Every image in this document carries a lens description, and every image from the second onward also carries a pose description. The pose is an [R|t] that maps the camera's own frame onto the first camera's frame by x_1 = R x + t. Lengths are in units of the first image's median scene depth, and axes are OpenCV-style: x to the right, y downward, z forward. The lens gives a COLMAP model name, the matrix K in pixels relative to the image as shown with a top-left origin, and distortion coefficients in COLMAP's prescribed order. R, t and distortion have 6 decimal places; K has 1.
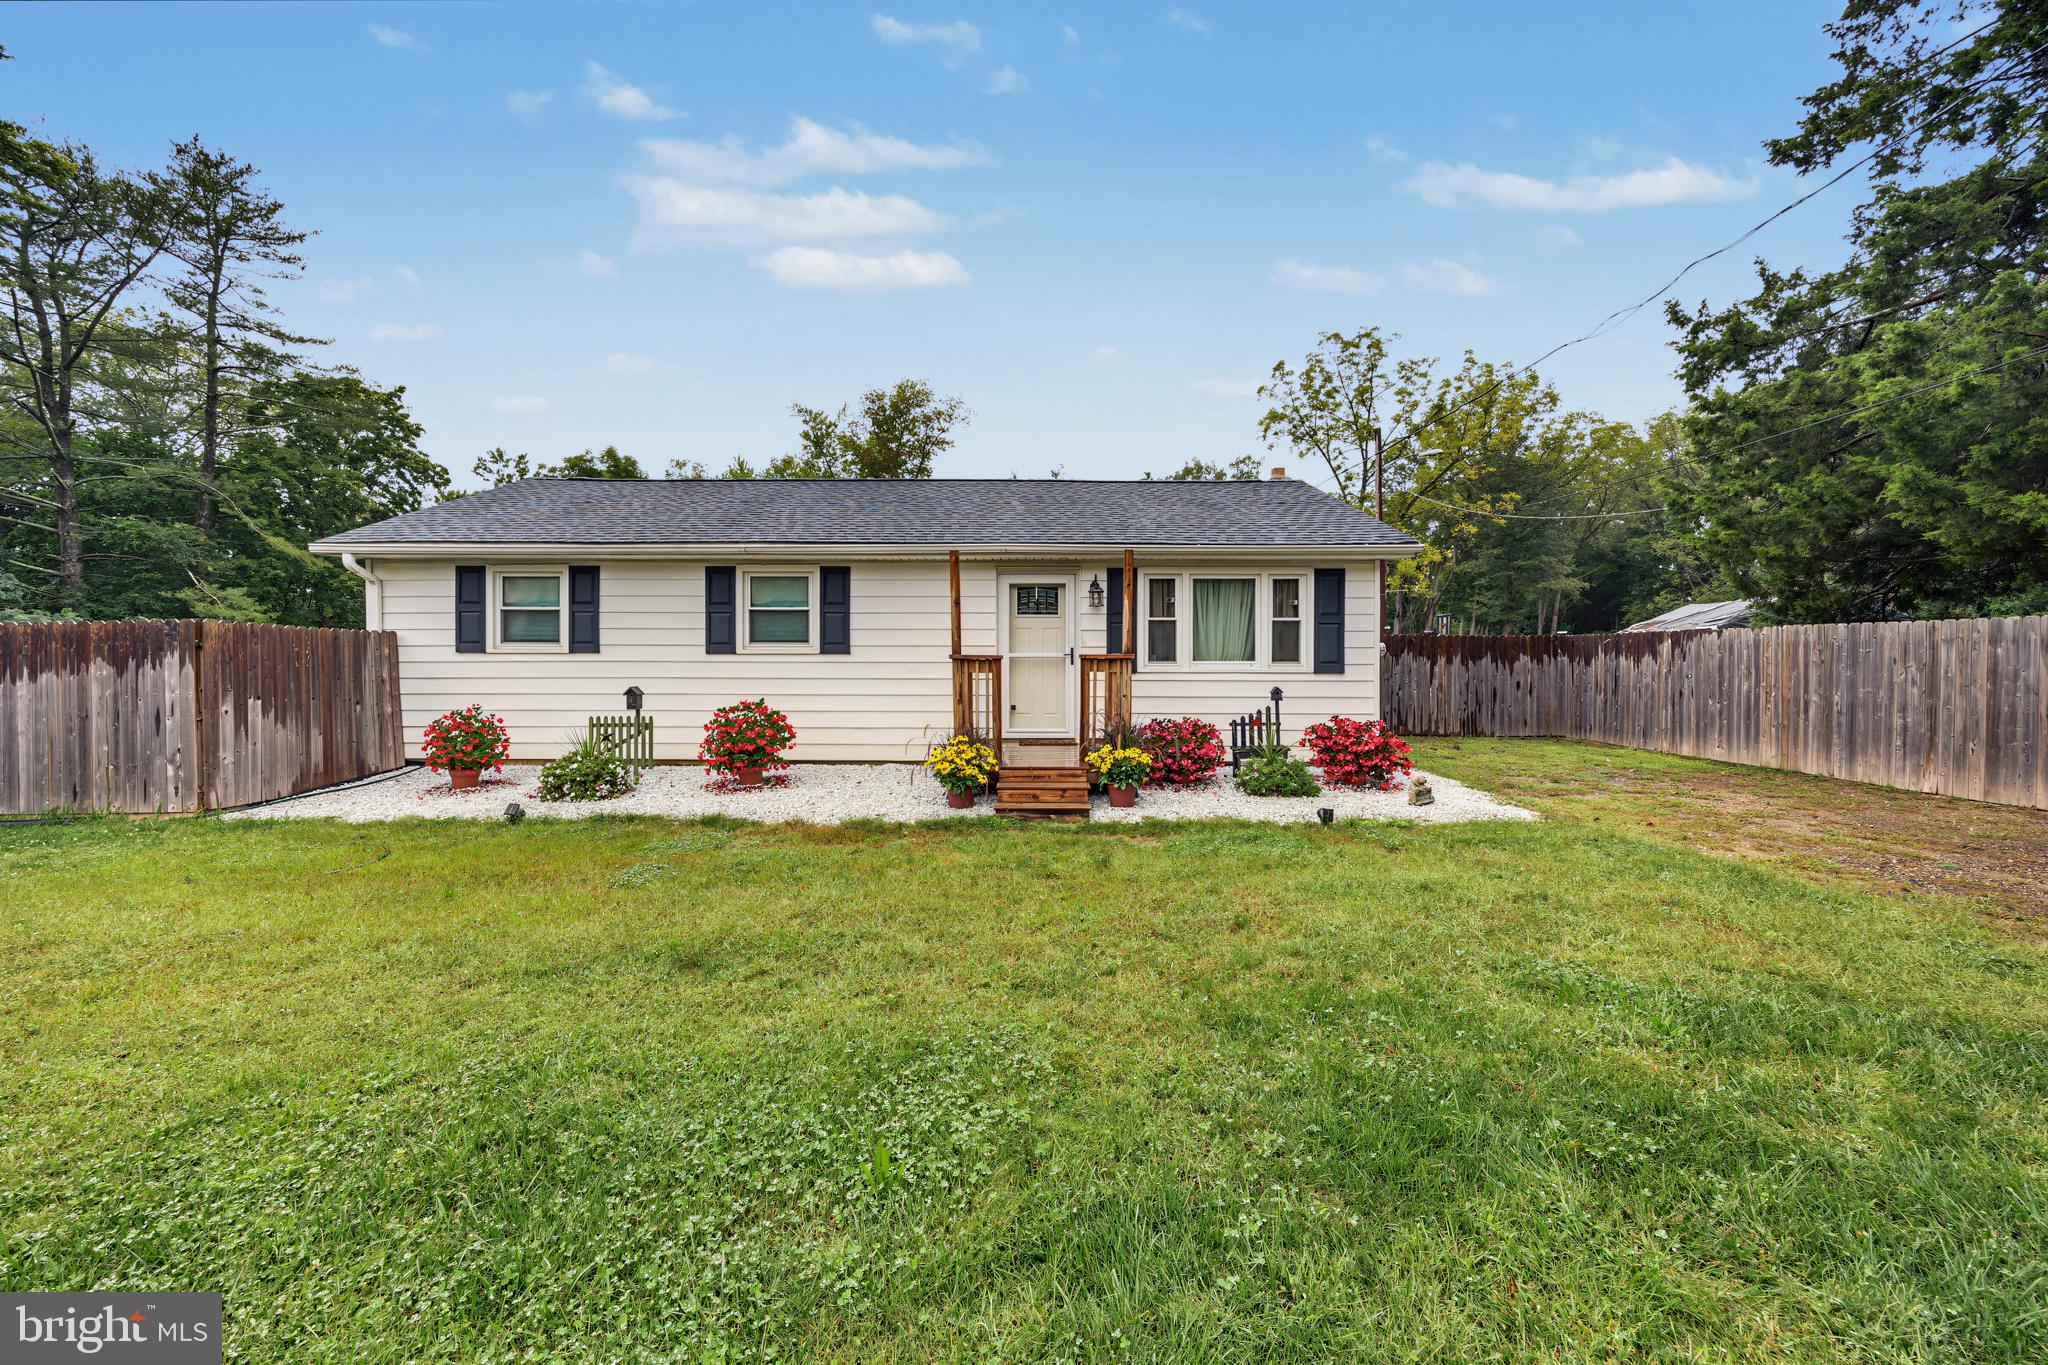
lens RADIAL K [[808.3, 0, 1031.6], [0, 808.3, 664.1], [0, 0, 1]] dist [0.001017, 0.000096]
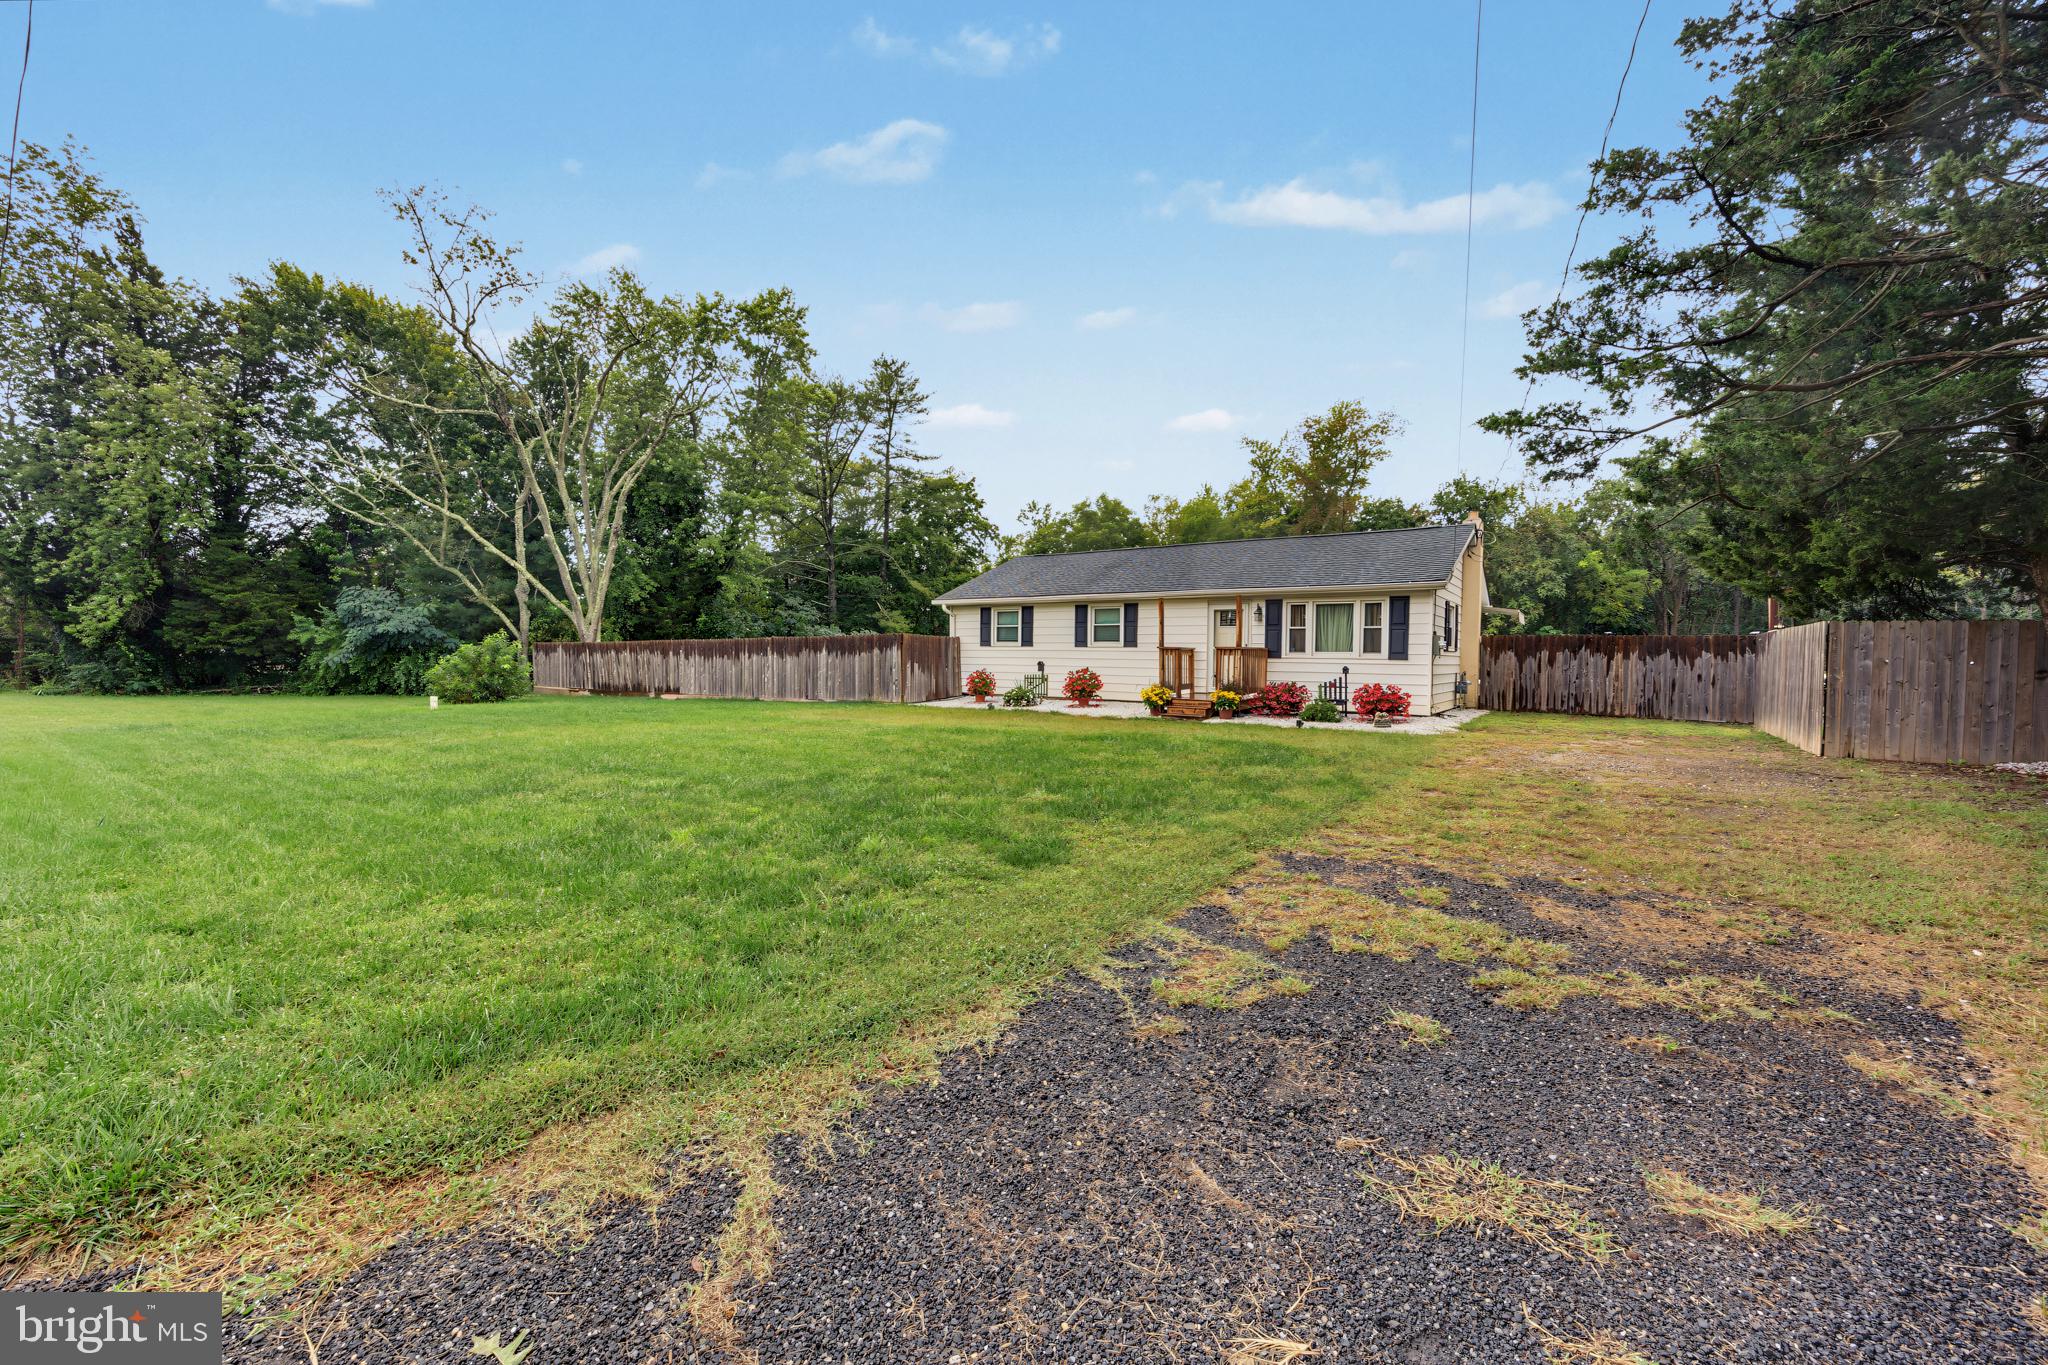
lens RADIAL K [[836.3, 0, 1017.2], [0, 836.3, 683.0], [0, 0, 1]] dist [-0.001008, 0.000060]
pose [[0.815064, 0.027090, -0.578737, 0.664456], [-0.016123, 0.999580, 0.024082, 0.027809], [0.579146, -0.010297, 0.815159, -0.771715]]
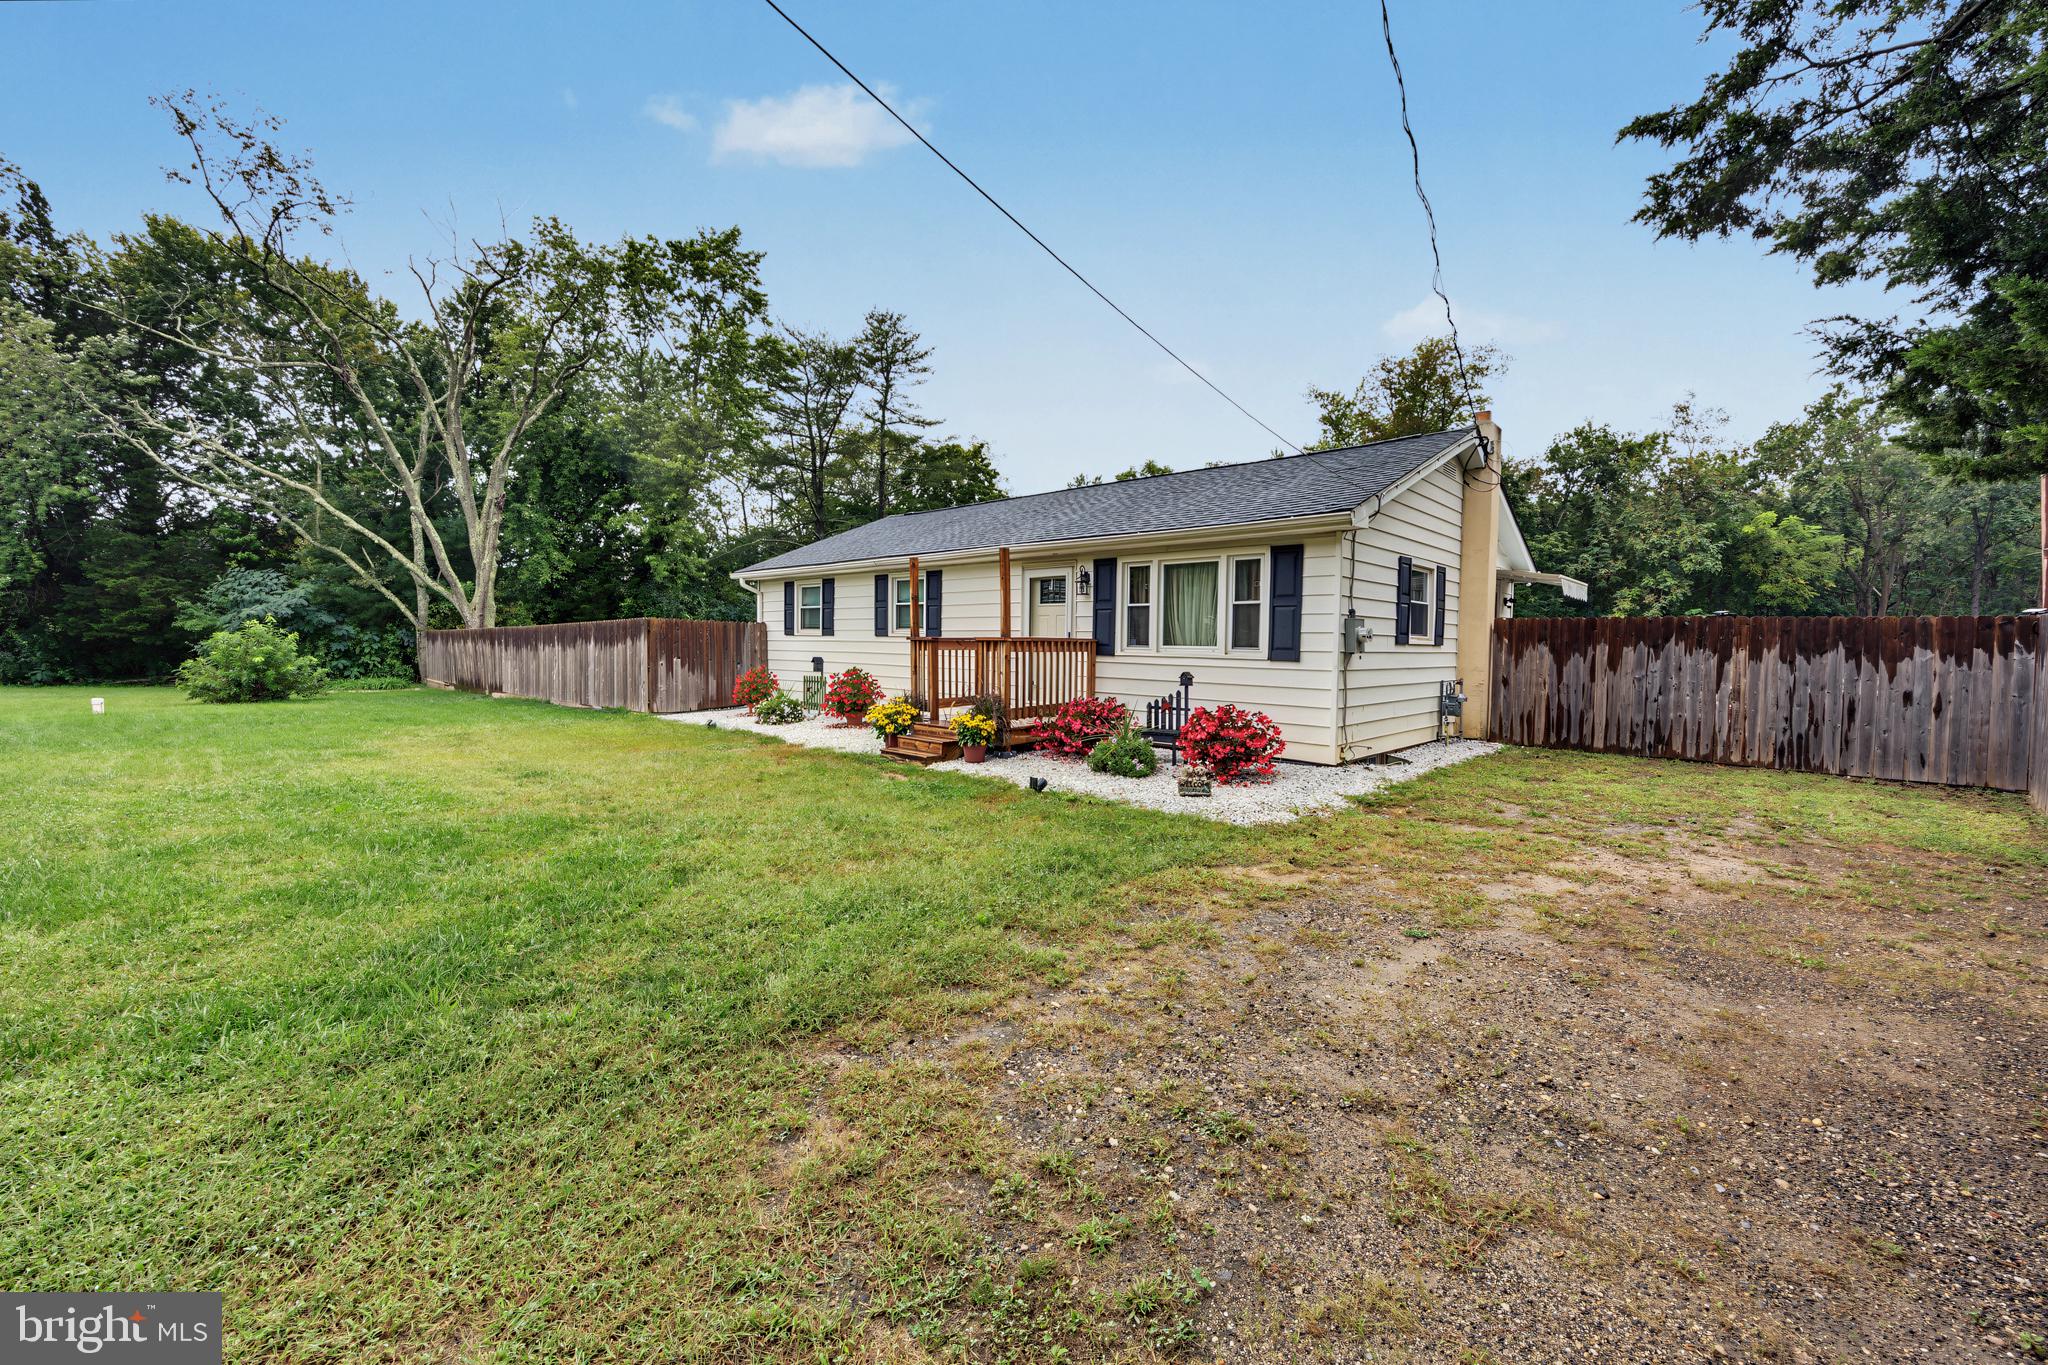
lens RADIAL K [[821.9, 0, 1024.0], [0, 821.9, 682.5], [0, 0, 1]] dist [-0.001417, -0.000320]
pose [[0.722520, 0.042700, -0.690030, 0.732097], [-0.019837, 0.998960, 0.041046, 0.003218], [0.691066, -0.015969, 0.722616, 0.116993]]
